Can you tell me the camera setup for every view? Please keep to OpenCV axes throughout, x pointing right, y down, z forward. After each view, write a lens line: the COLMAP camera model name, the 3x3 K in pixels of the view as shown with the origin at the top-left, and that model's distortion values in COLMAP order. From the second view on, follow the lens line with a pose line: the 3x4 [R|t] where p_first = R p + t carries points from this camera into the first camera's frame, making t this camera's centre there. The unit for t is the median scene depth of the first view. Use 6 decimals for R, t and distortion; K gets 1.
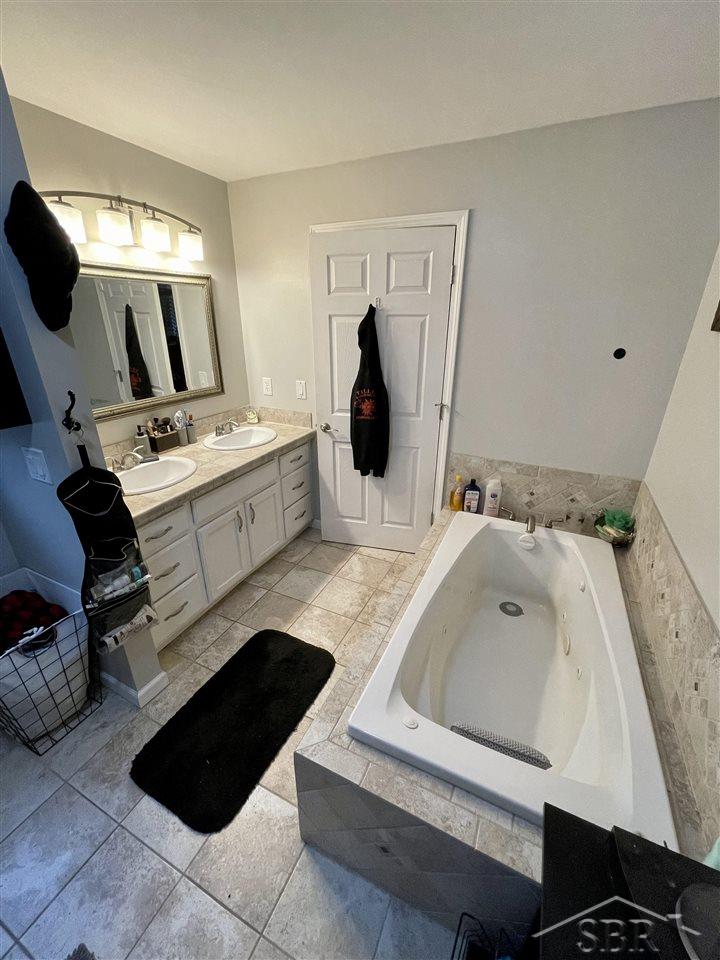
lens RADIAL K [[385.6, 0, 359.6], [0, 385.6, 478.9], [0, 0, 1]] dist [-0.000508, -0.000490]
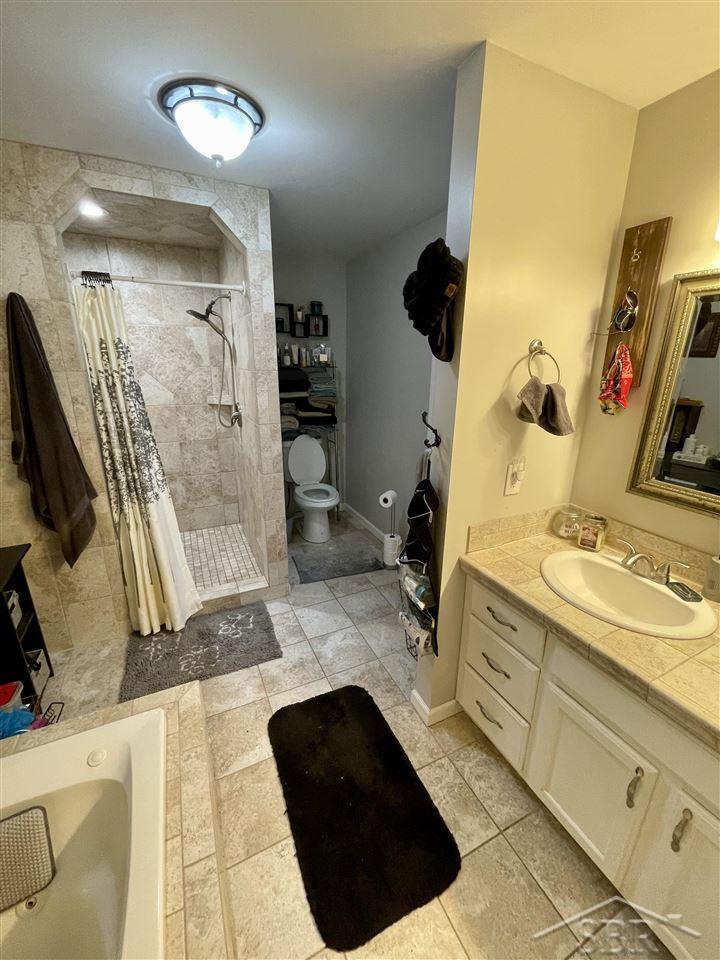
lens RADIAL K [[385.6, 0, 358.5], [0, 385.6, 477.6], [0, 0, 1]] dist [-0.000508, -0.000490]
pose [[-0.625772, 0.222607, -0.747566, 0.165289], [-0.312636, 0.806477, 0.501850, -0.346149], [0.714611, 0.547760, -0.435076, 0.858546]]
